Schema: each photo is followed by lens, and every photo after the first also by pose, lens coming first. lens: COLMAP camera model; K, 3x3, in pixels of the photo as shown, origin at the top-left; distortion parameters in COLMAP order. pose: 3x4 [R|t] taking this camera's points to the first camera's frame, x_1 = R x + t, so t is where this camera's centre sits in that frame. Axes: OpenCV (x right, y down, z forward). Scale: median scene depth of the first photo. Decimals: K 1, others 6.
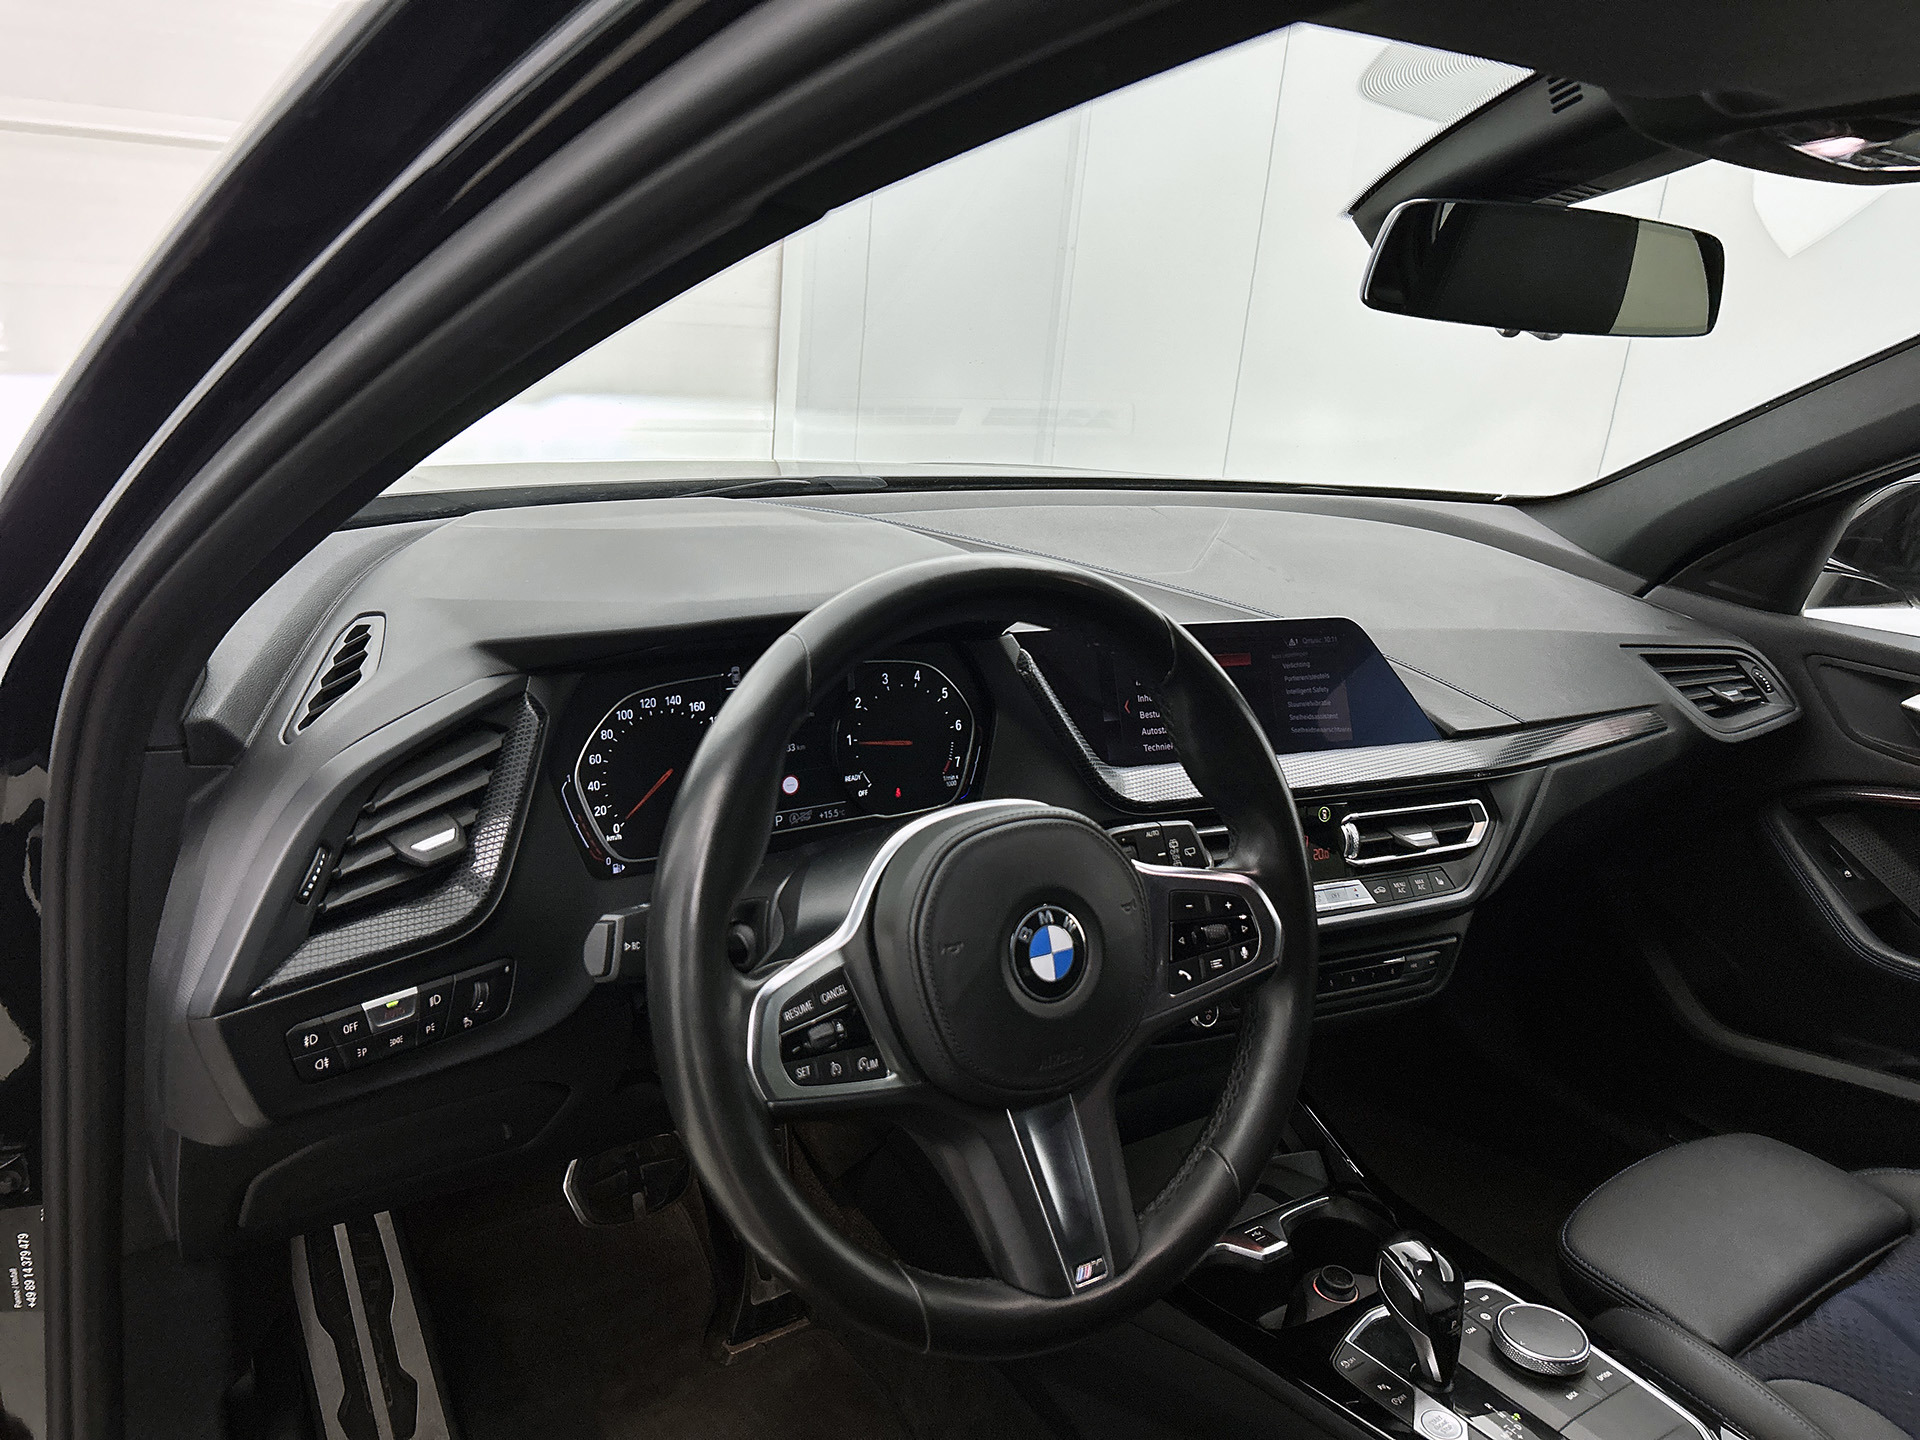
lens RADIAL K [[1460.3, 0, 958.9], [0, 1460.3, 728.7], [0, 0, 1]] dist [0.044140, -0.057191]
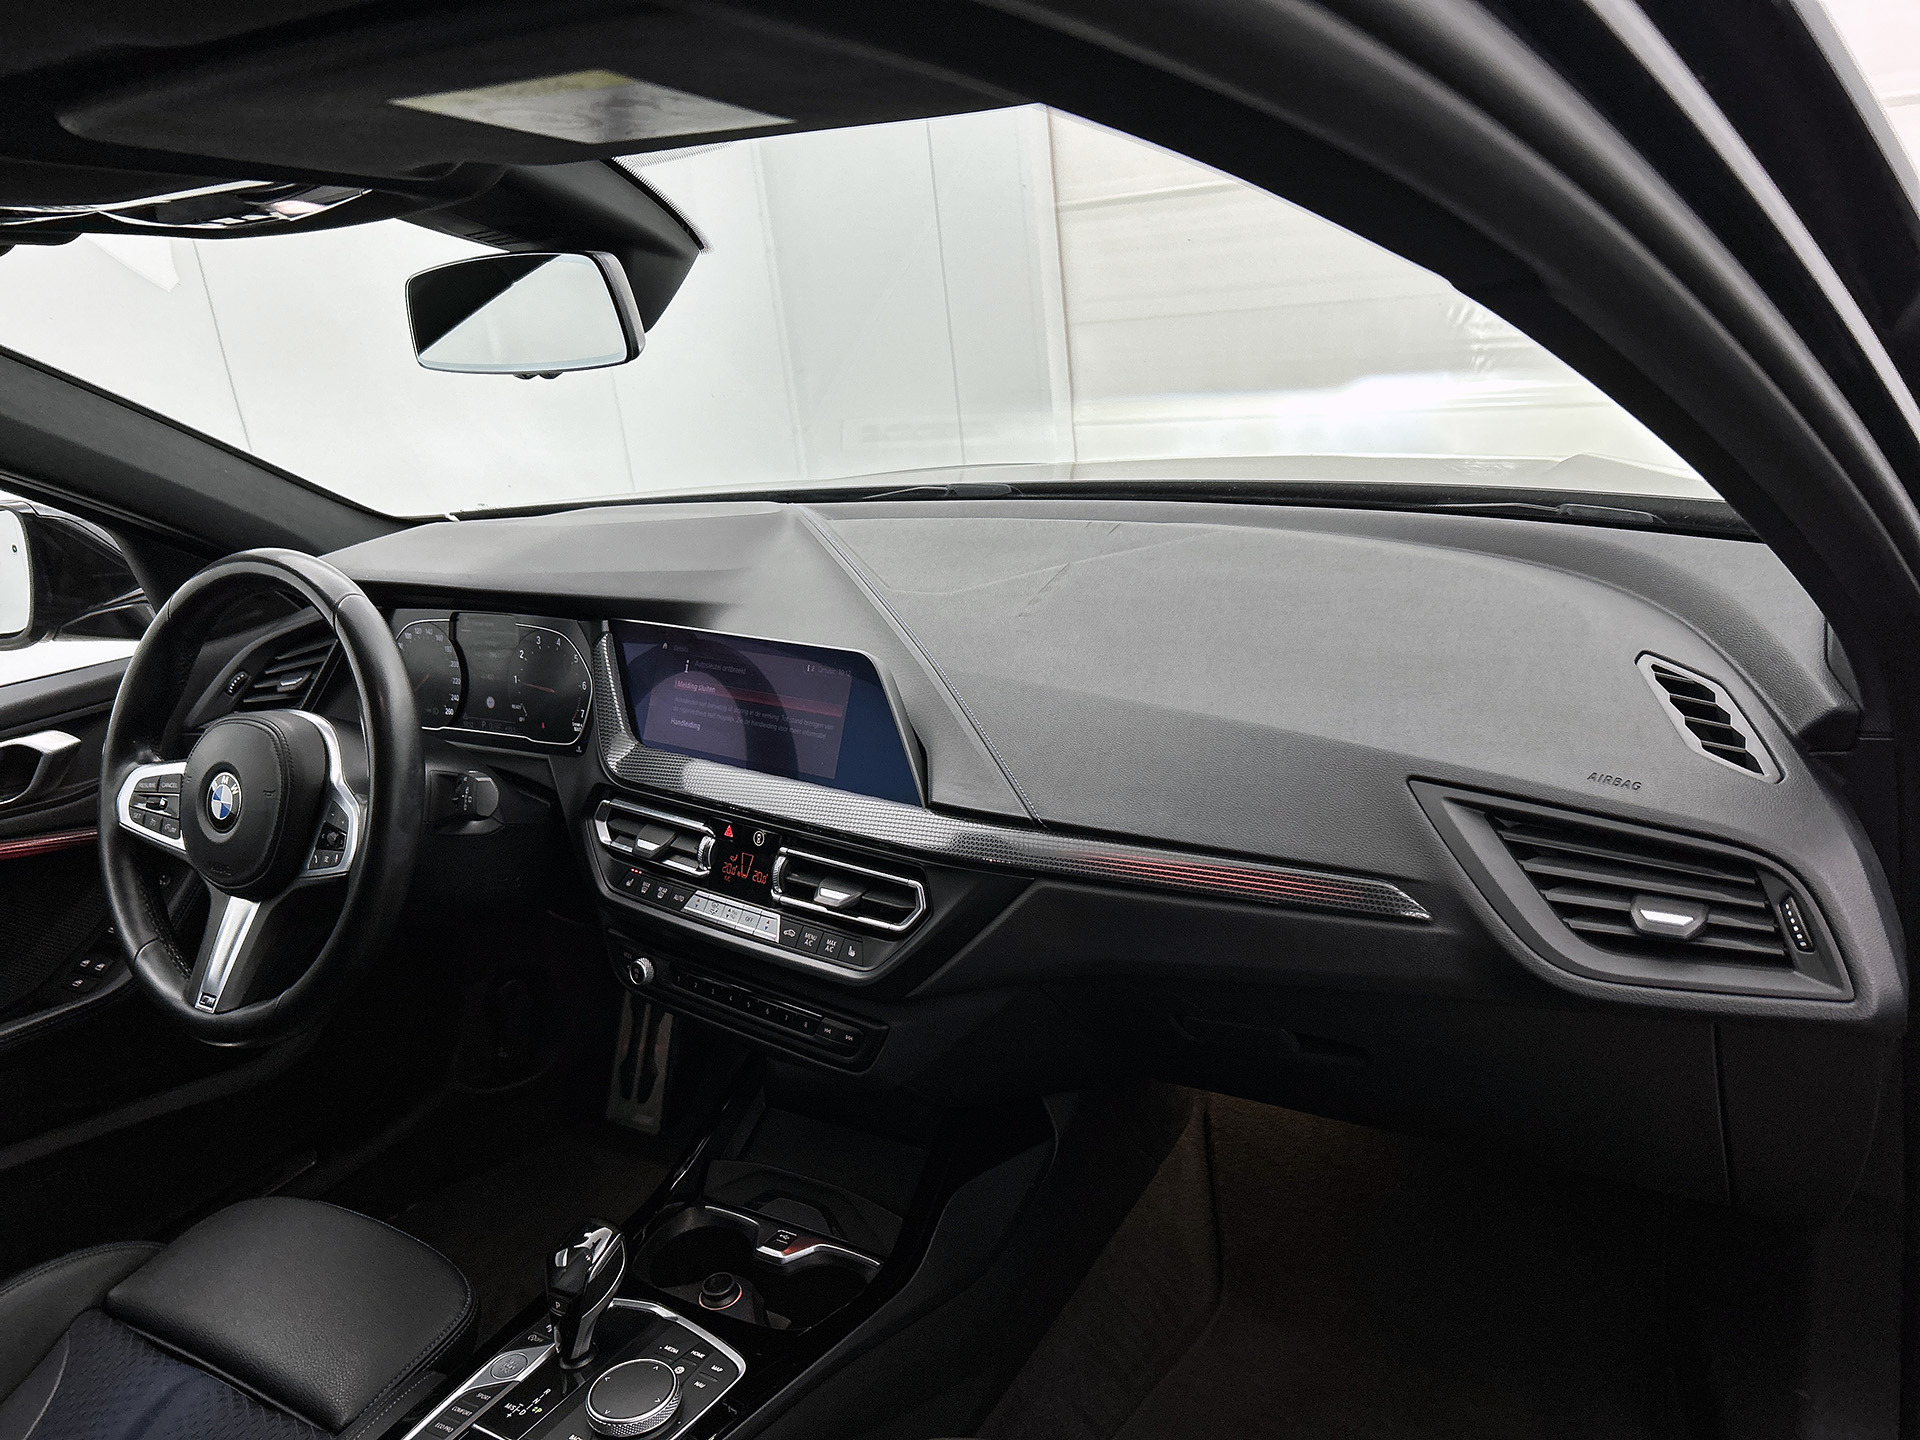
lens RADIAL K [[1460.3, 0, 955.5], [0, 1460.3, 715.9], [0, 0, 1]] dist [0.044140, -0.057191]
pose [[0.385814, 0.164976, -0.907706, 1.195661], [-0.150125, 0.981995, 0.114668, -0.158764], [0.910280, 0.092029, 0.403635, 0.708256]]
